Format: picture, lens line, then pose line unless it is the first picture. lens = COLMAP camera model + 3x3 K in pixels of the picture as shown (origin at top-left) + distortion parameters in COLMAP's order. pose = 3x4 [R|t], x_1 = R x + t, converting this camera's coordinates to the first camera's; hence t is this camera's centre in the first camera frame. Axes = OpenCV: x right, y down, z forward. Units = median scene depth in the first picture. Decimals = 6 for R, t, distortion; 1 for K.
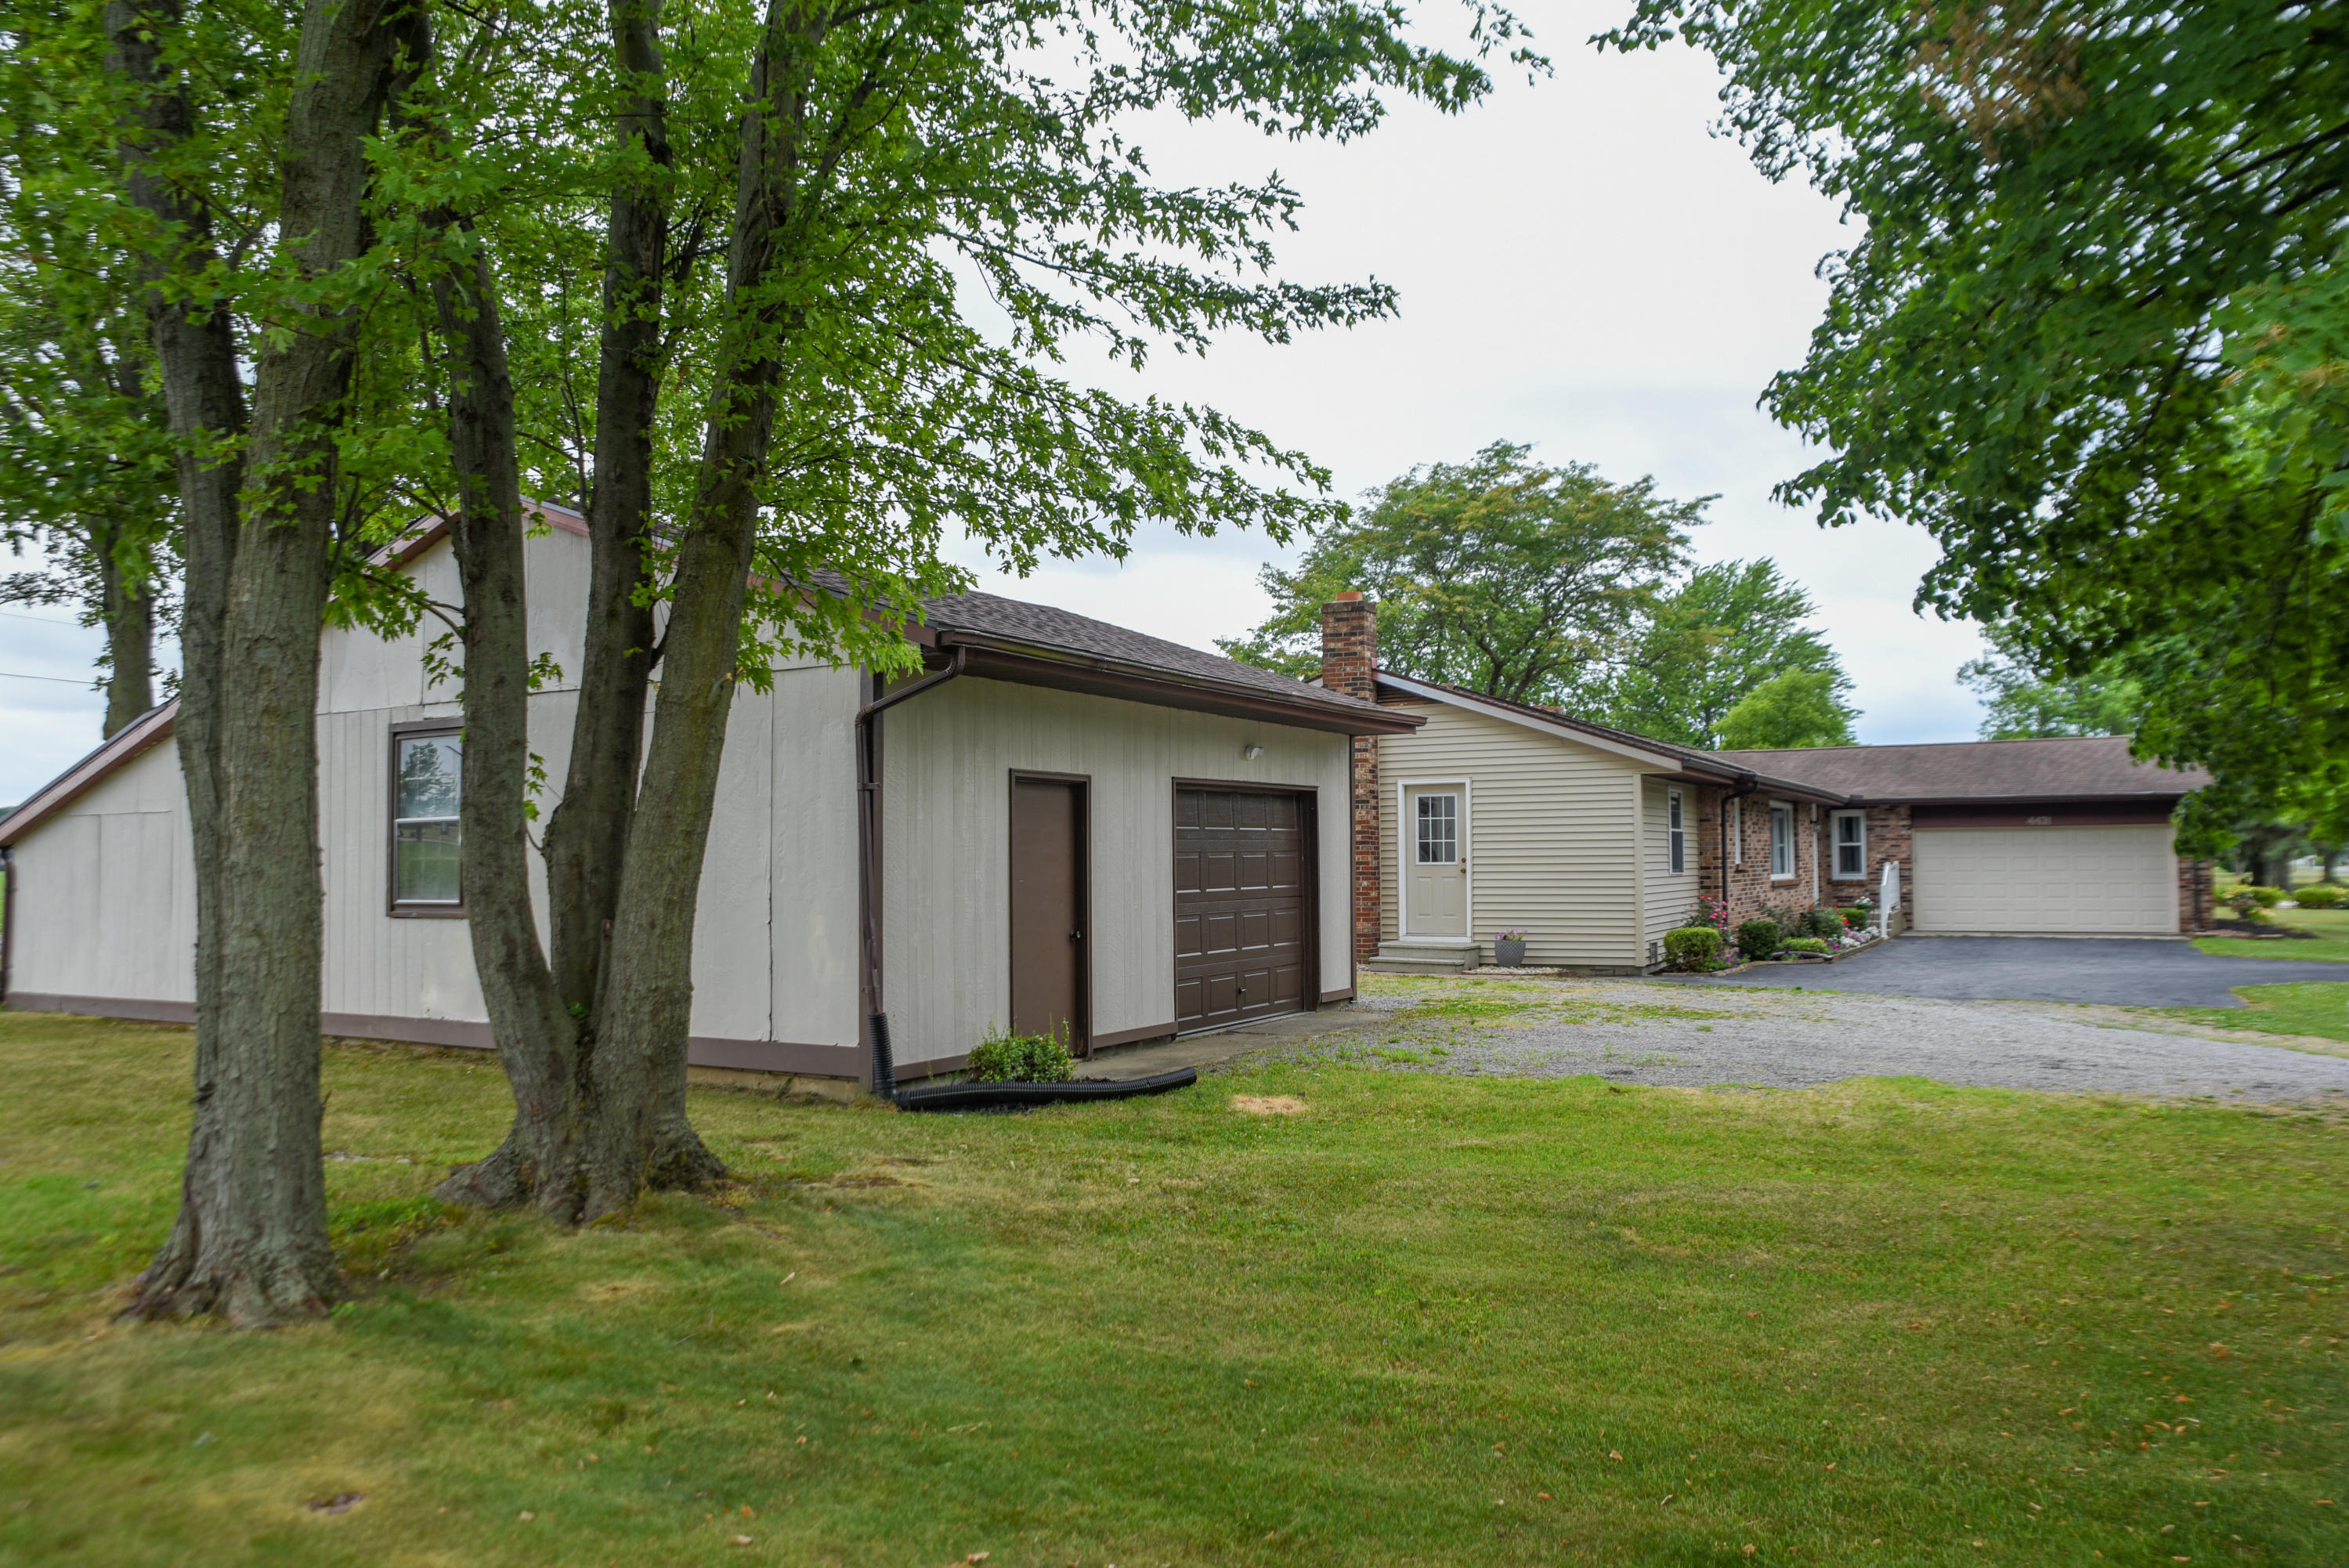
lens RADIAL K [[1657.9, 0, 1184.8], [0, 1657.9, 793.6], [0, 0, 1]] dist [-0.132808, 0.096845]
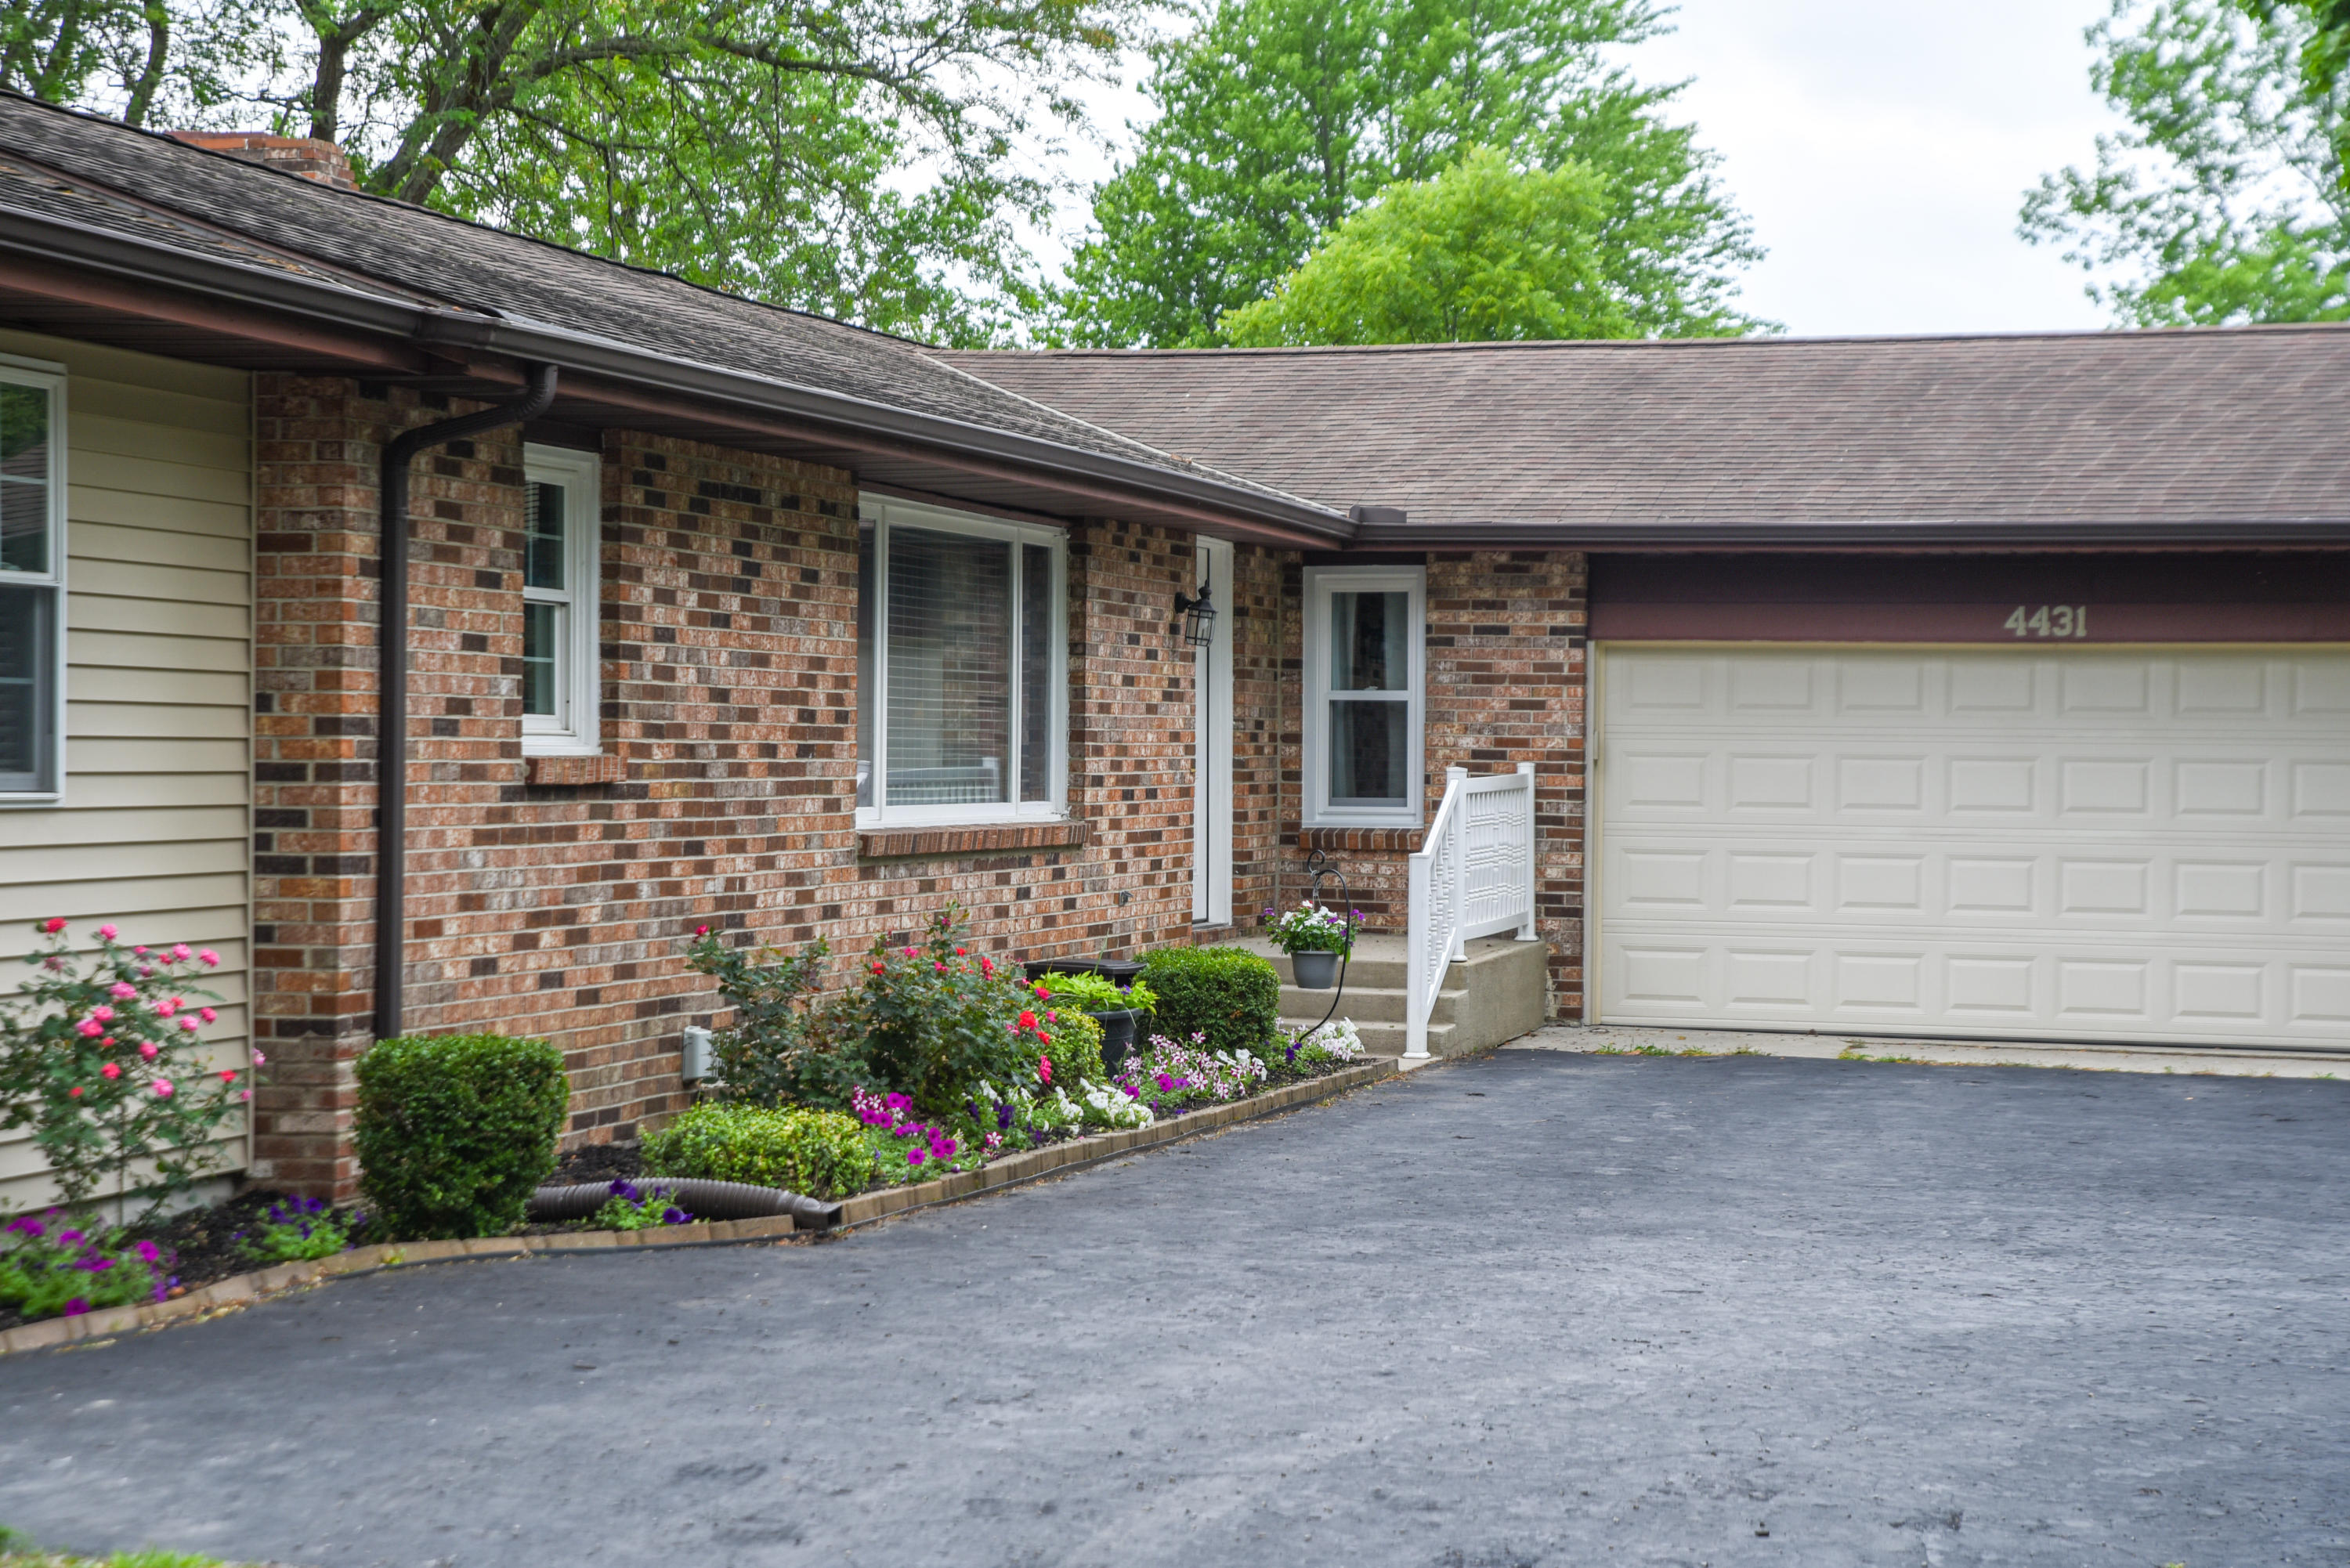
lens RADIAL K [[4420.0, 0, 1177.5], [0, 4420.0, 779.5], [0, 0, 1]] dist [0.188171, 0.406828]
pose [[0.973275, 0.015342, 0.229131, 0.216494], [-0.026563, 0.998590, 0.045968, 0.012578], [-0.228103, -0.050826, 0.972310, 0.306748]]
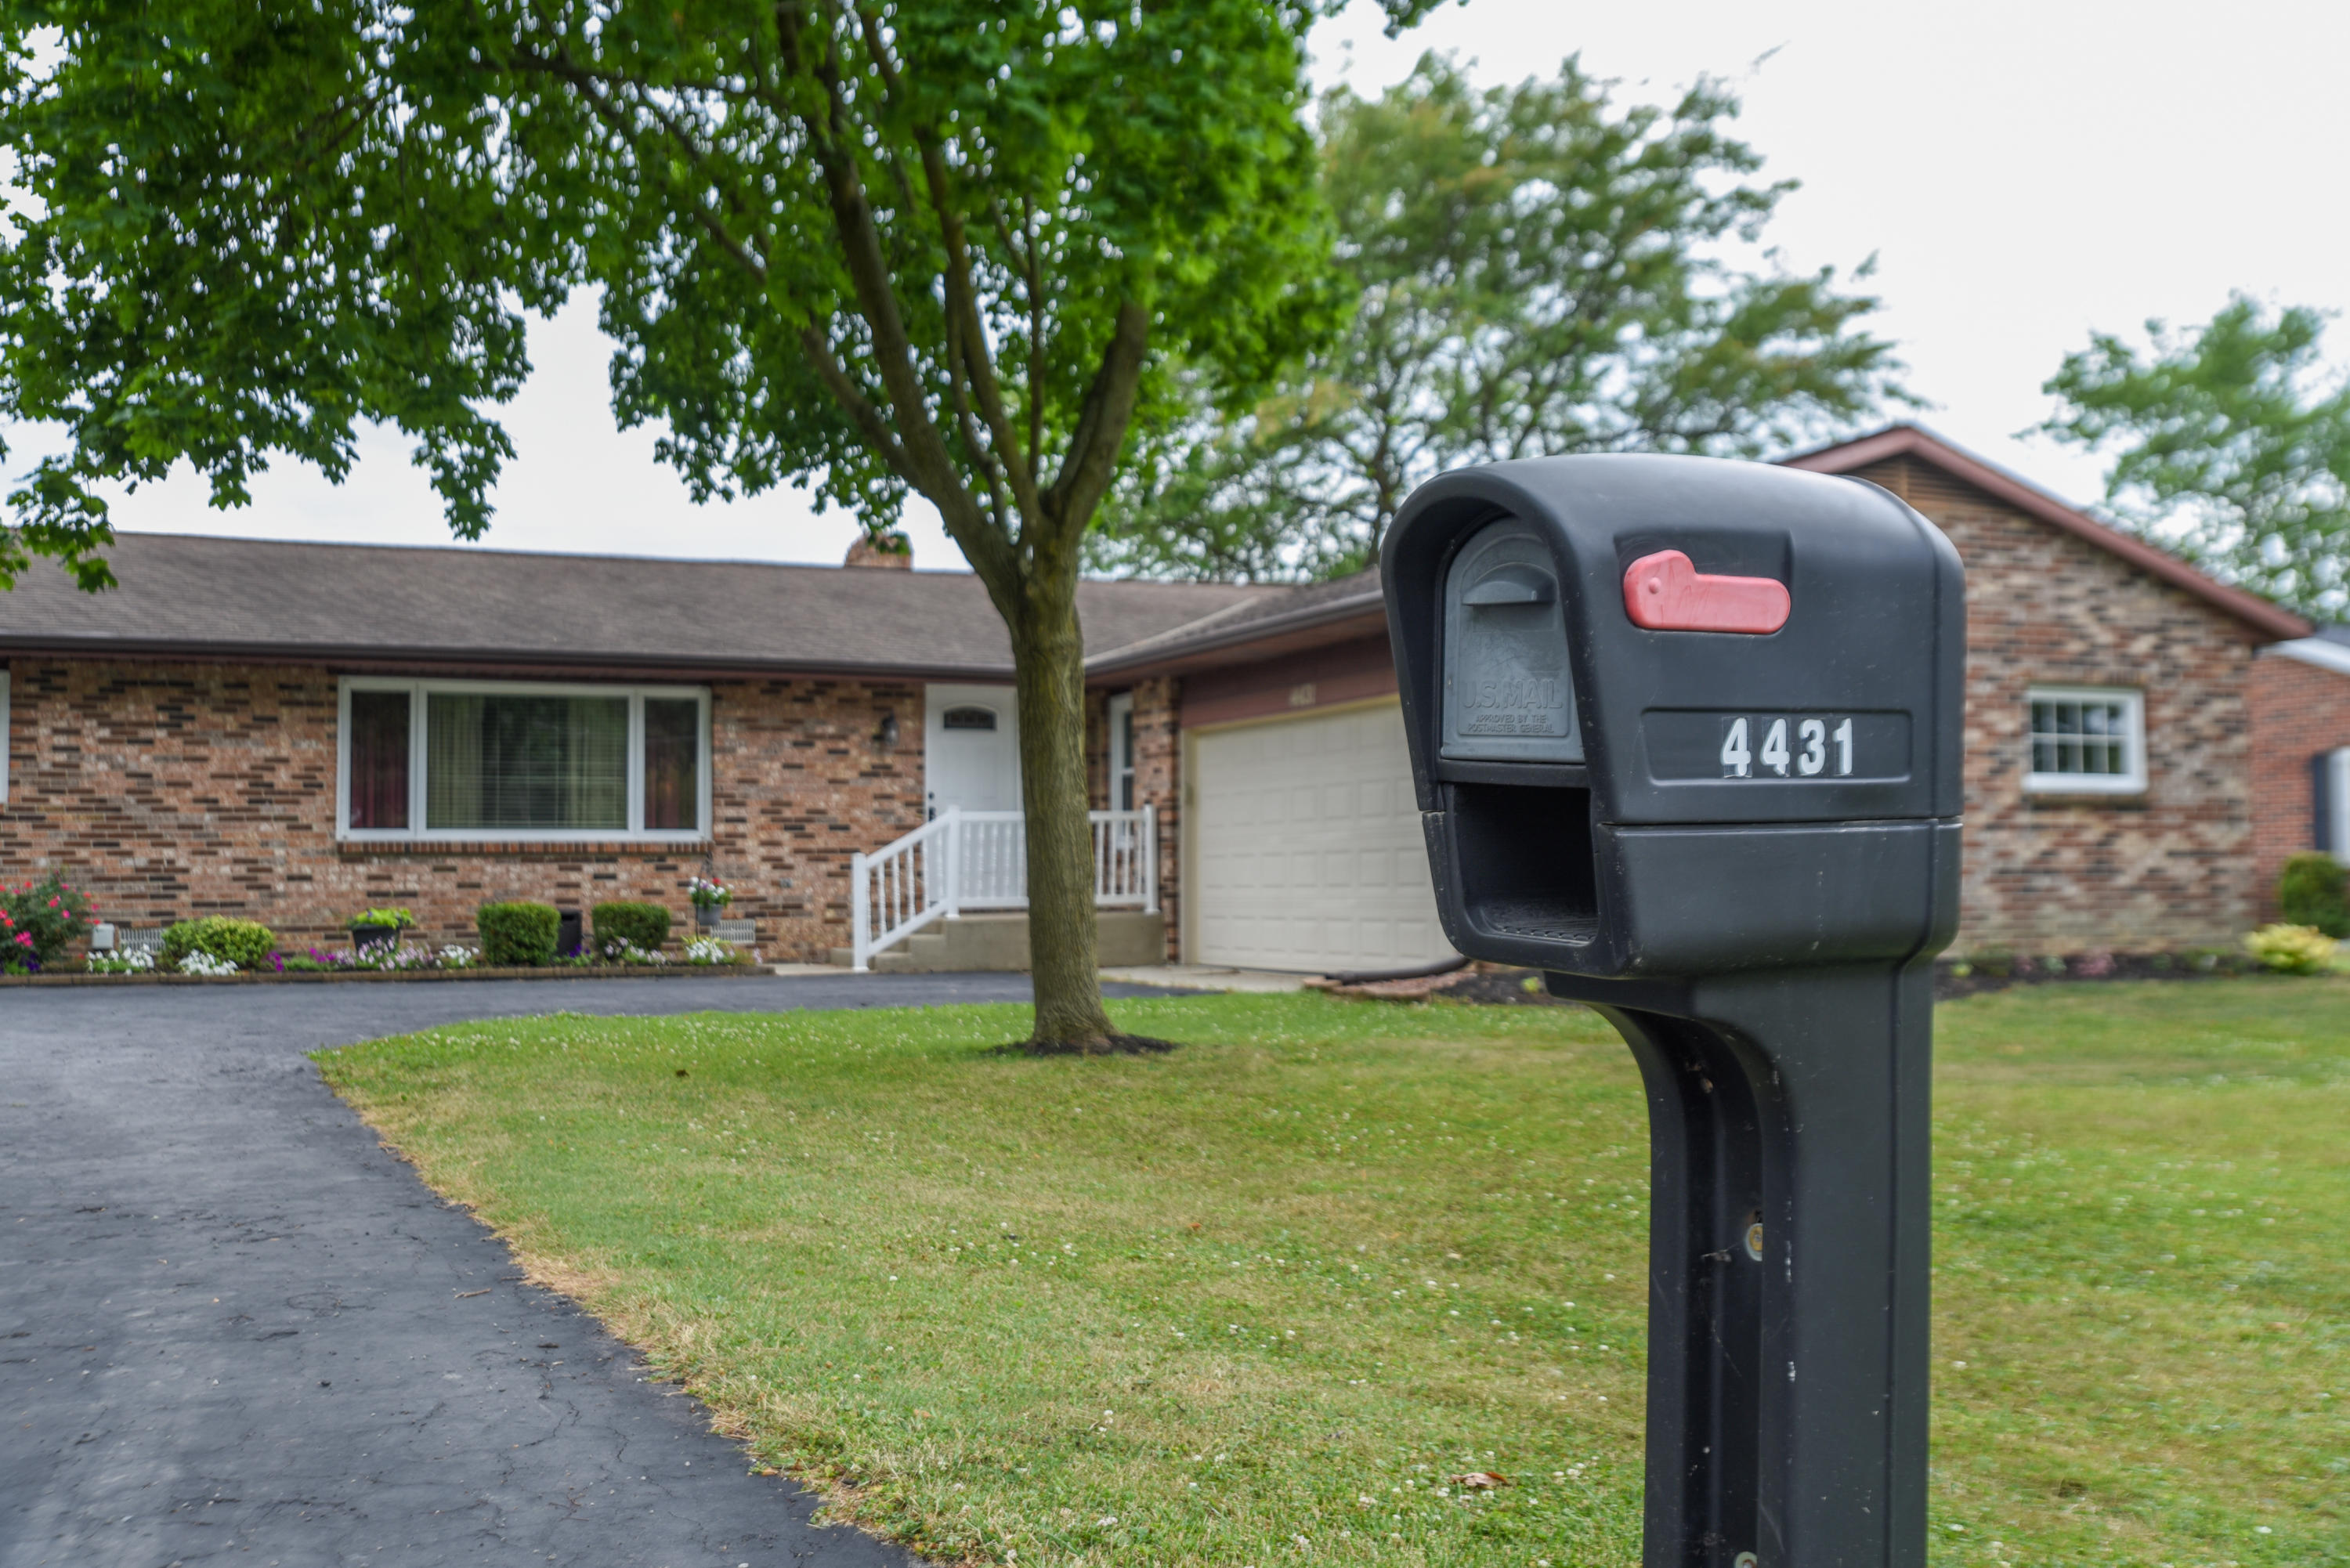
lens RADIAL K [[2373.1, 0, 1182.3], [0, 2373.1, 796.3], [0, 0, 1]] dist [-0.049250, 0.176296]
pose [[0.792689, -0.025309, -0.609101, 0.837845], [0.028338, 0.999588, -0.004654, 0.042364], [0.608967, -0.013571, 0.793079, 0.494293]]
